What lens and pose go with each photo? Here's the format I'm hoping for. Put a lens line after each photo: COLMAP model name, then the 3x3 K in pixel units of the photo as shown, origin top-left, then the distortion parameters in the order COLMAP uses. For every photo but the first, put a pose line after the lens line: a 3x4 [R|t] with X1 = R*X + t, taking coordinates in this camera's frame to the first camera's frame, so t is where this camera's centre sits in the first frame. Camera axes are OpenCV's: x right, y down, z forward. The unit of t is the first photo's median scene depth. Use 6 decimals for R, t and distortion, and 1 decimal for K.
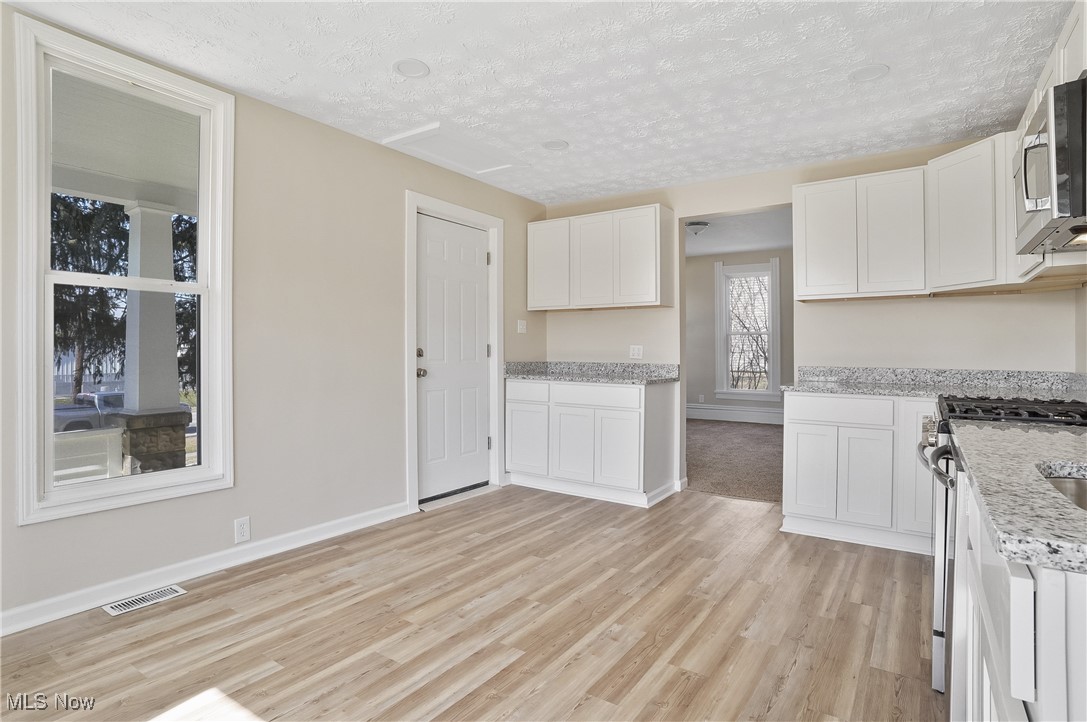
lens RADIAL K [[572.6, 0, 542.5], [0, 572.6, 349.7], [0, 0, 1]] dist [-0.061303, 0.025931]
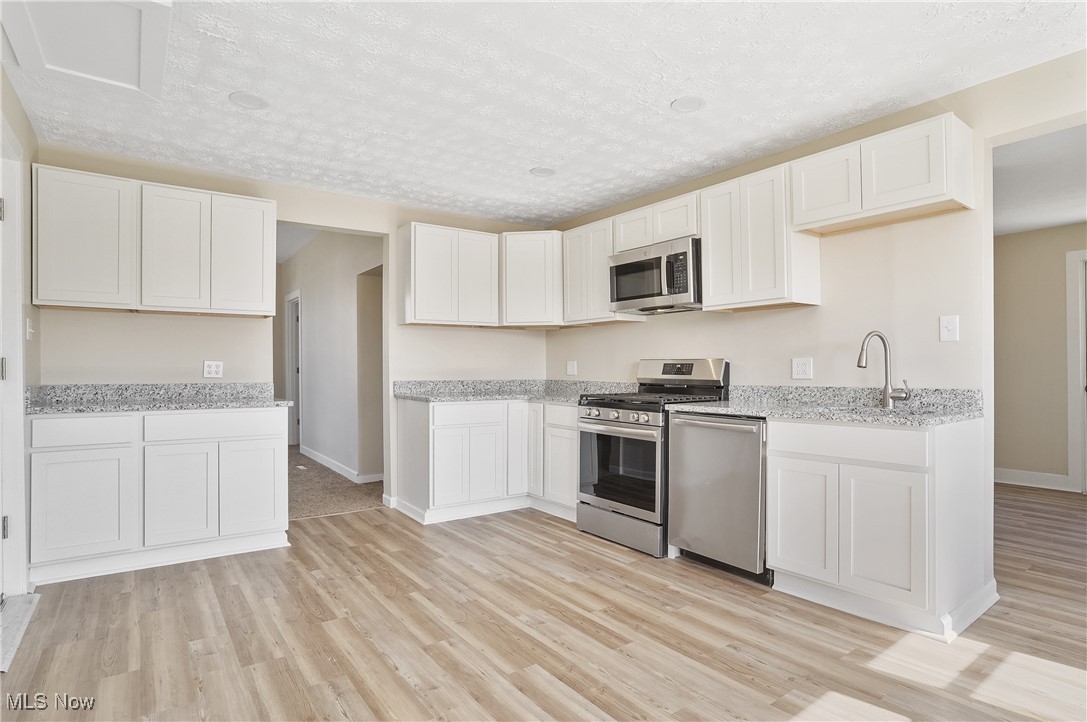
lens RADIAL K [[572.6, 0, 552.8], [0, 572.6, 364.9], [0, 0, 1]] dist [-0.061303, 0.025931]
pose [[0.322775, 0.001011, 0.946475, -0.740210], [0.001113, 0.999998, -0.001448, -0.000853], [-0.946475, 0.001521, 0.322774, 0.482888]]
